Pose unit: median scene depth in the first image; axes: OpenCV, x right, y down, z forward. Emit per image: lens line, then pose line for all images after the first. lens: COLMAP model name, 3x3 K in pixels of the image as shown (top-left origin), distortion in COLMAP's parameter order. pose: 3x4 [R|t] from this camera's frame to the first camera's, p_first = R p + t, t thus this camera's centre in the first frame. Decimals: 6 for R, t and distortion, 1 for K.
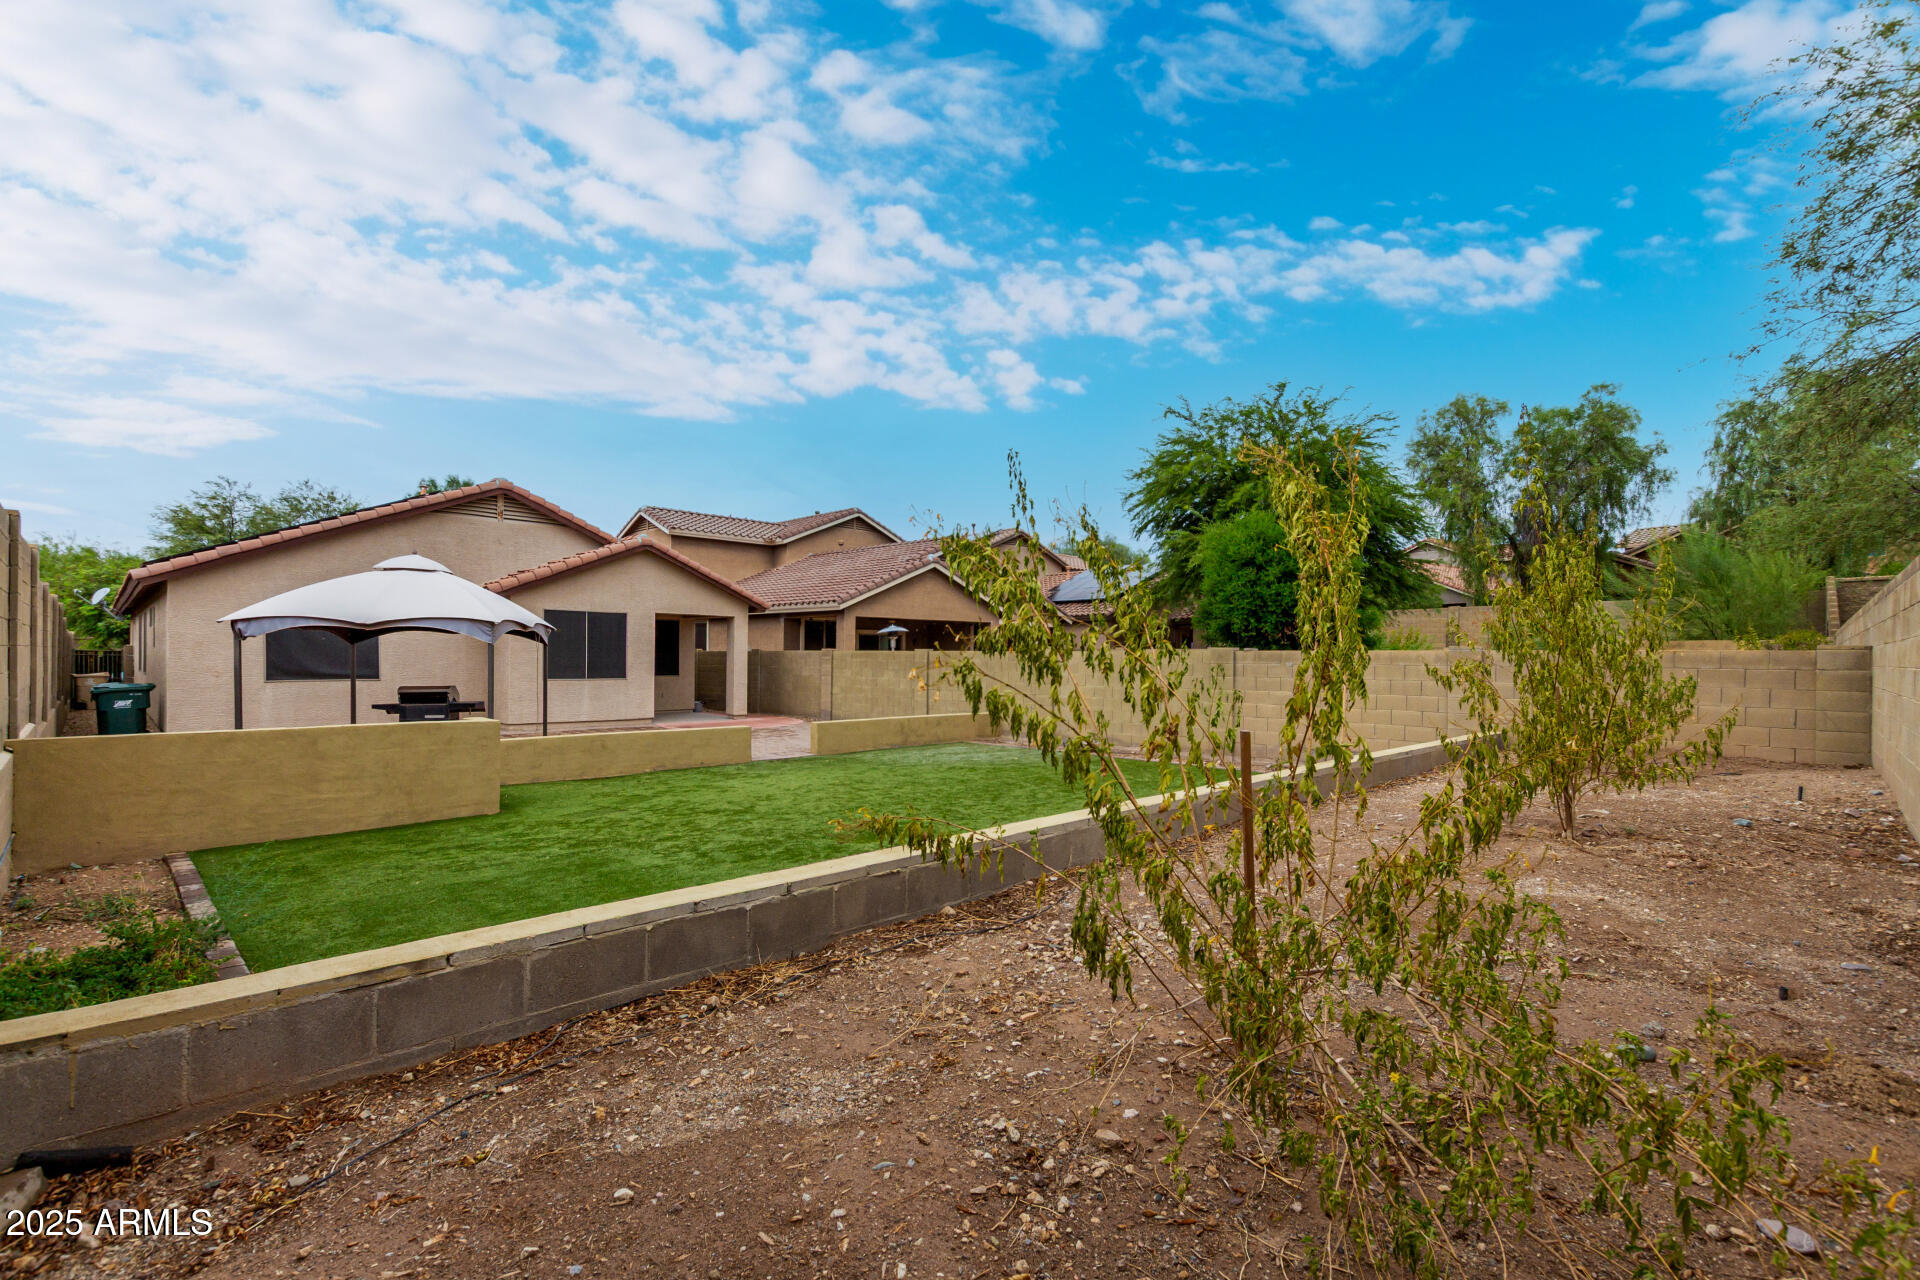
lens RADIAL K [[869.3, 0, 952.8], [0, 869.3, 654.5], [0, 0, 1]] dist [0.000240, 0.000040]
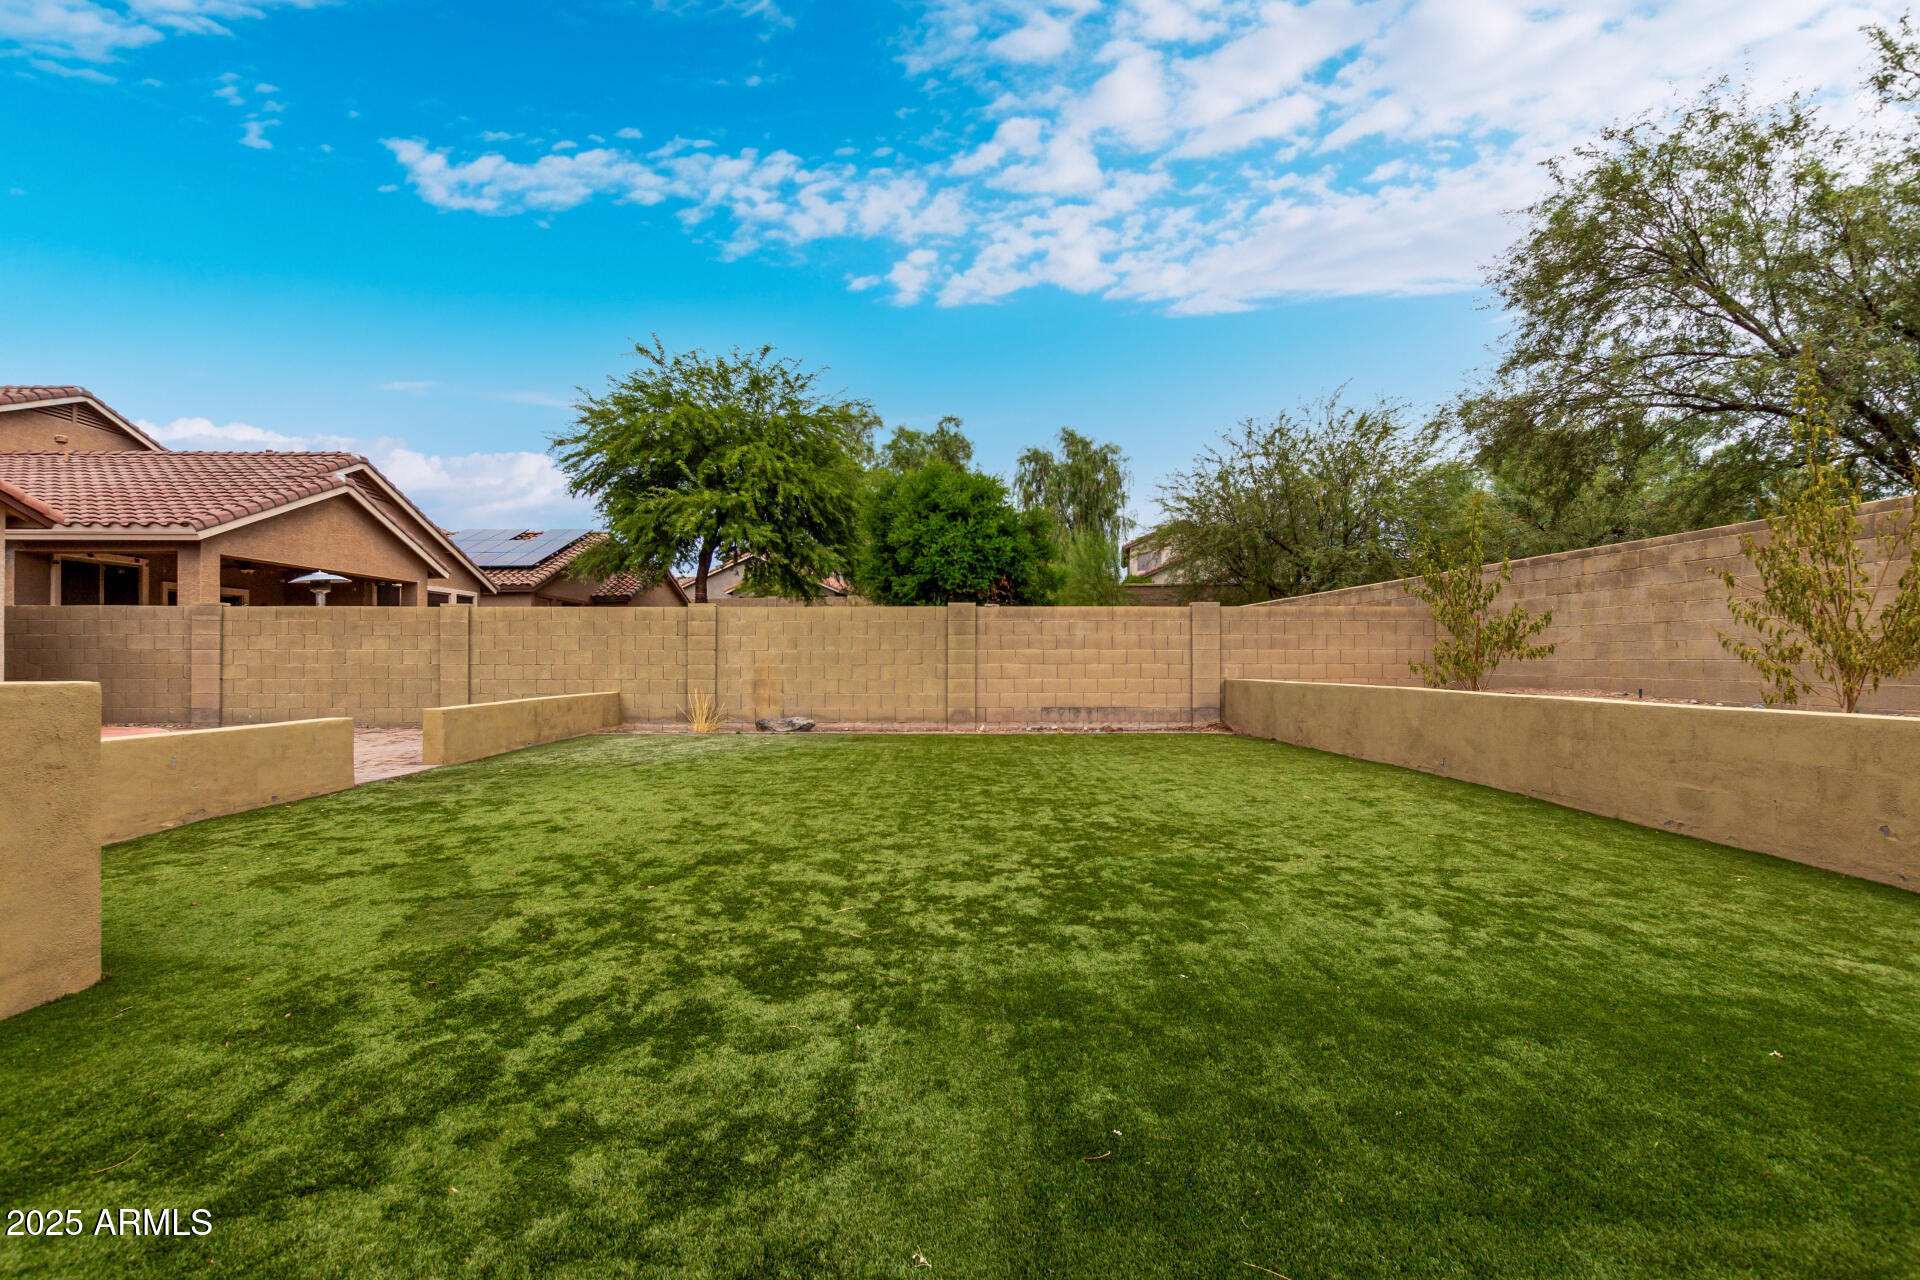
lens RADIAL K [[869.3, 0, 952.8], [0, 869.3, 654.5], [0, 0, 1]] dist [0.000240, 0.000040]
pose [[0.691376, -0.005709, 0.722473, -0.183384], [0.000596, 0.999973, 0.007331, 0.020474], [-0.722495, -0.004638, 0.691360, 0.192699]]
